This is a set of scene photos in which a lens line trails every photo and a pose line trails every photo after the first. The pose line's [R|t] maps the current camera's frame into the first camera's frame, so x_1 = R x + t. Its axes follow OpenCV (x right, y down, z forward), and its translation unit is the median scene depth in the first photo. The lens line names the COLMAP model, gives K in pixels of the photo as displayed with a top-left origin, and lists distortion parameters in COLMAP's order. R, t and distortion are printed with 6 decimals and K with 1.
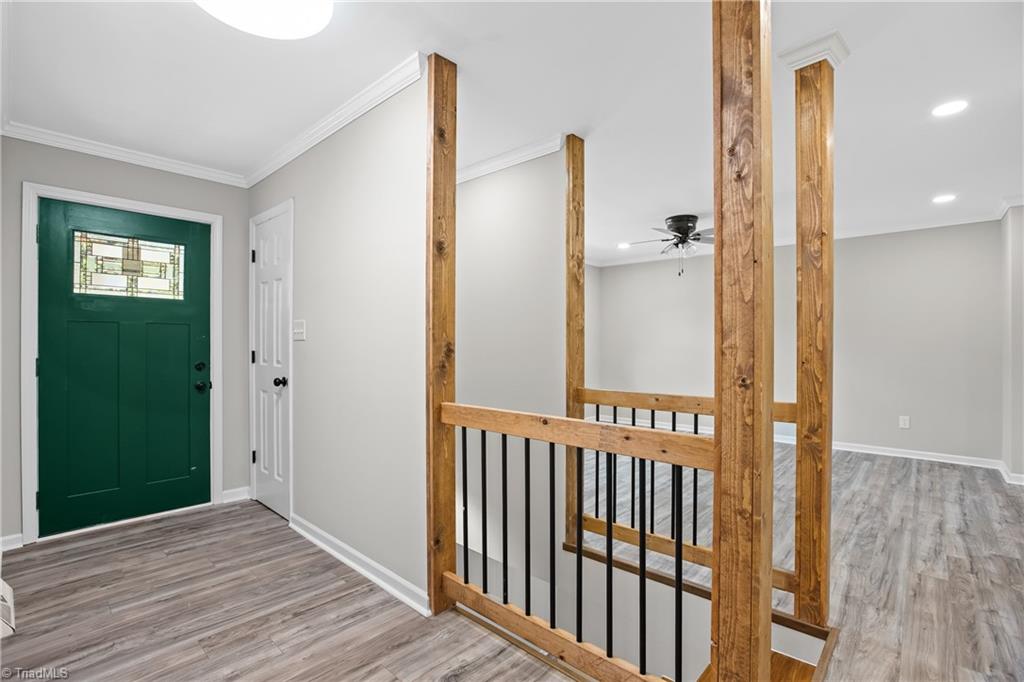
lens RADIAL K [[475.8, 0, 508.2], [0, 475.8, 344.4], [0, 0, 1]] dist [-0.055777, 0.021264]
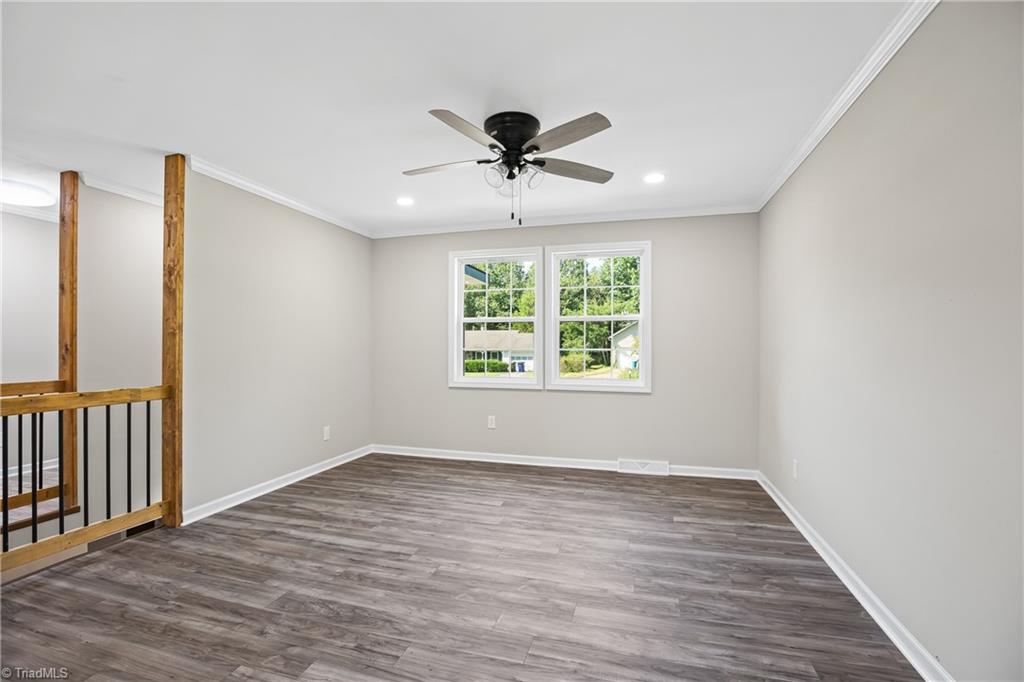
lens RADIAL K [[468.6, 0, 511.0], [0, 468.6, 347.1], [0, 0, 1]] dist [-0.053351, 0.019009]
pose [[0.434463, -0.001245, -0.900689, 1.358384], [-0.003420, 0.999990, -0.003032, 0.003330], [0.900683, 0.004398, 0.434454, 1.182284]]
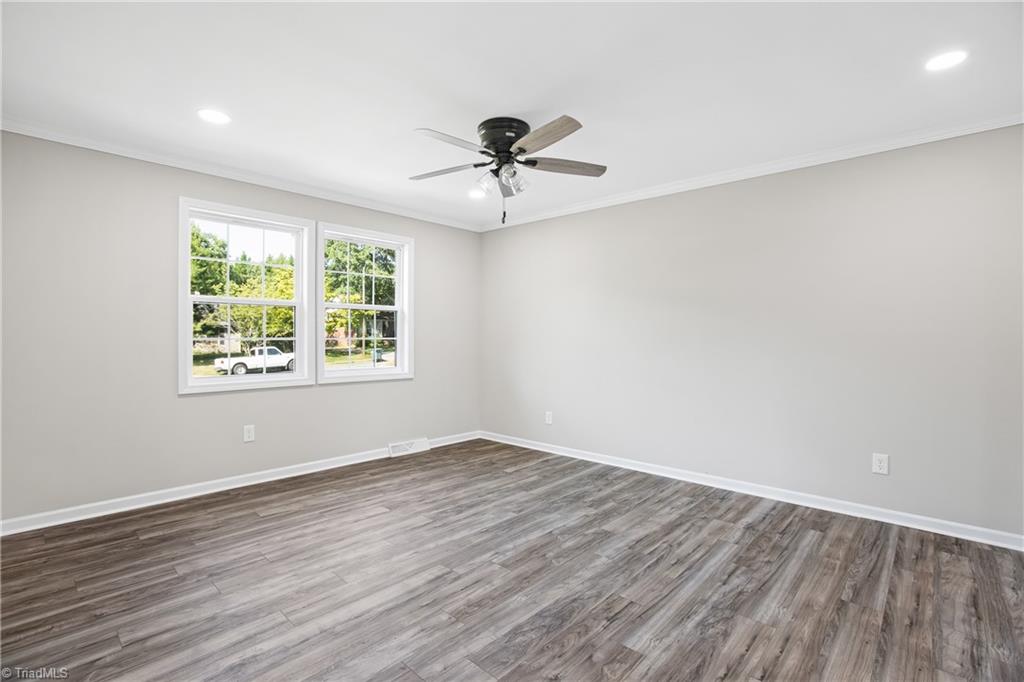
lens RADIAL K [[468.6, 0, 511.0], [0, 468.6, 347.1], [0, 0, 1]] dist [-0.053351, 0.019009]
pose [[0.999913, 0.001429, -0.013145, 0.600409], [-0.001159, 0.999788, 0.020571, 0.001717], [0.013172, -0.020554, 0.999702, 0.626753]]
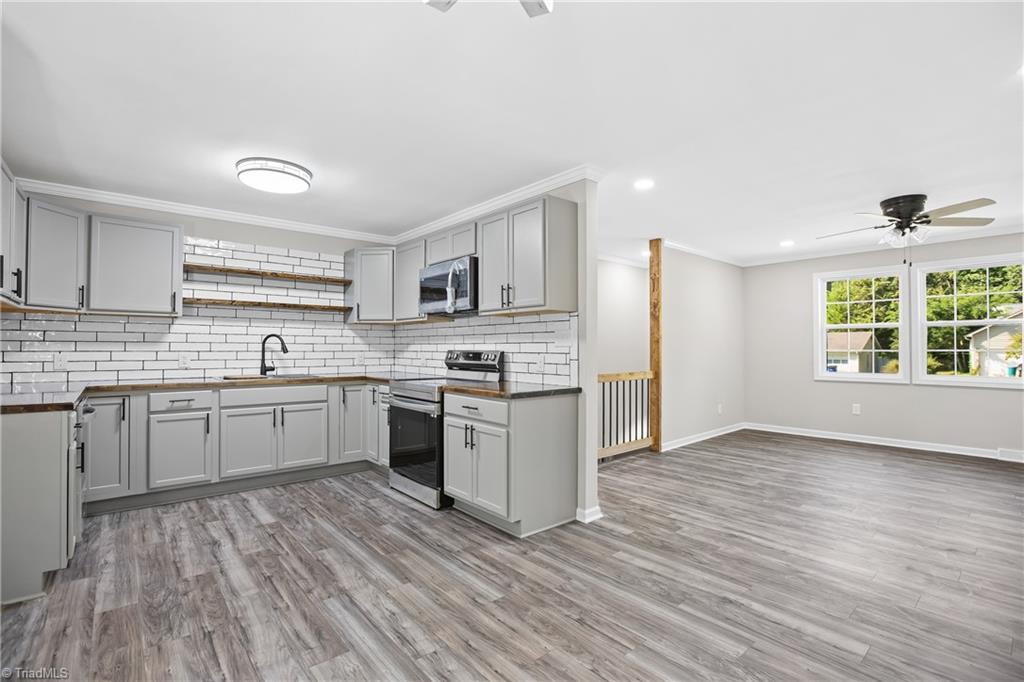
lens RADIAL K [[475.8, 0, 508.2], [0, 475.8, 344.4], [0, 0, 1]] dist [-0.055777, 0.021264]
pose [[-0.123640, -0.010245, -0.992274, 2.000989], [-0.003555, 0.999945, -0.009881, 0.005242], [0.992321, 0.002306, -0.123670, 0.614253]]
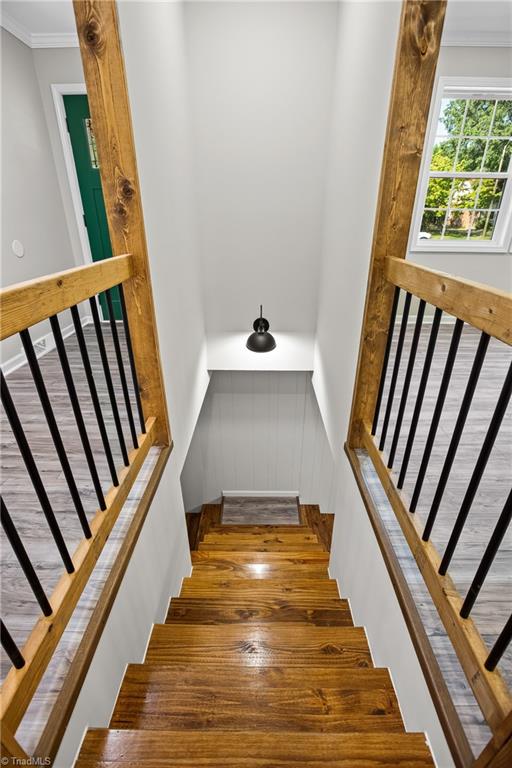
lens RADIAL K [[351.4, 0, 256.0], [0, 351.4, 384.0], [0, 0, 1]] dist [-0.053351, 0.019009]
pose [[0.665227, 0.322663, -0.673322, 0.385185], [-0.002044, 0.902584, 0.430508, 0.041389], [0.746639, -0.285009, 0.601083, 0.489477]]
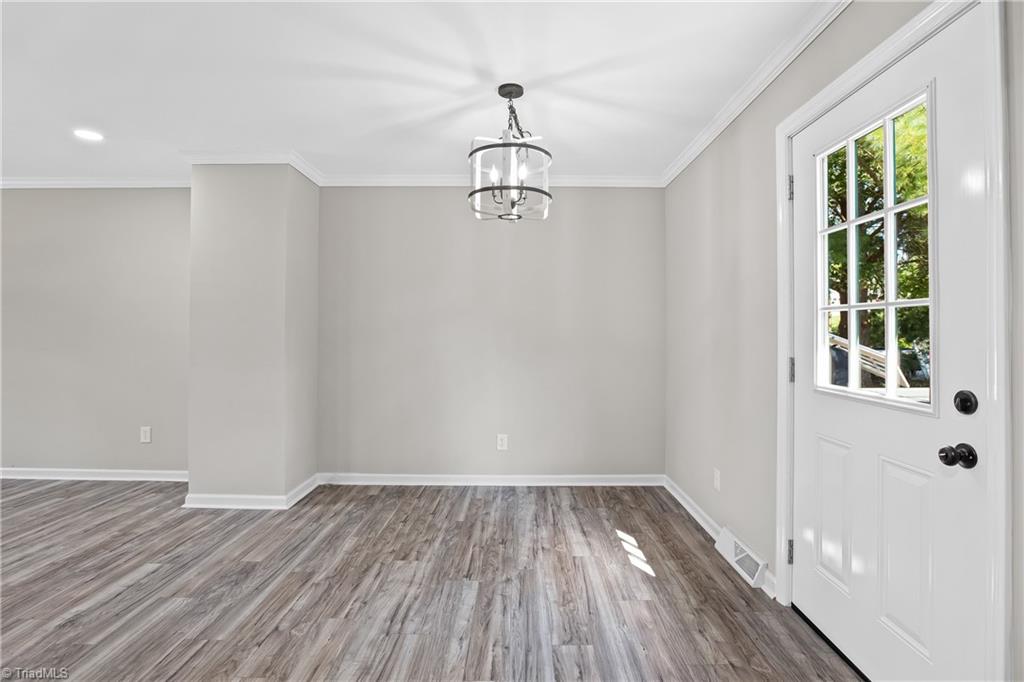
lens RADIAL K [[492.2, 0, 518.0], [0, 492.2, 334.6], [0, 0, 1]] dist [-0.056156, 0.016790]
pose [[0.739040, 0.003094, 0.673655, 1.252234], [0.000210, 0.999988, -0.004823, 0.006292], [-0.673662, 0.003705, 0.739031, -0.025393]]
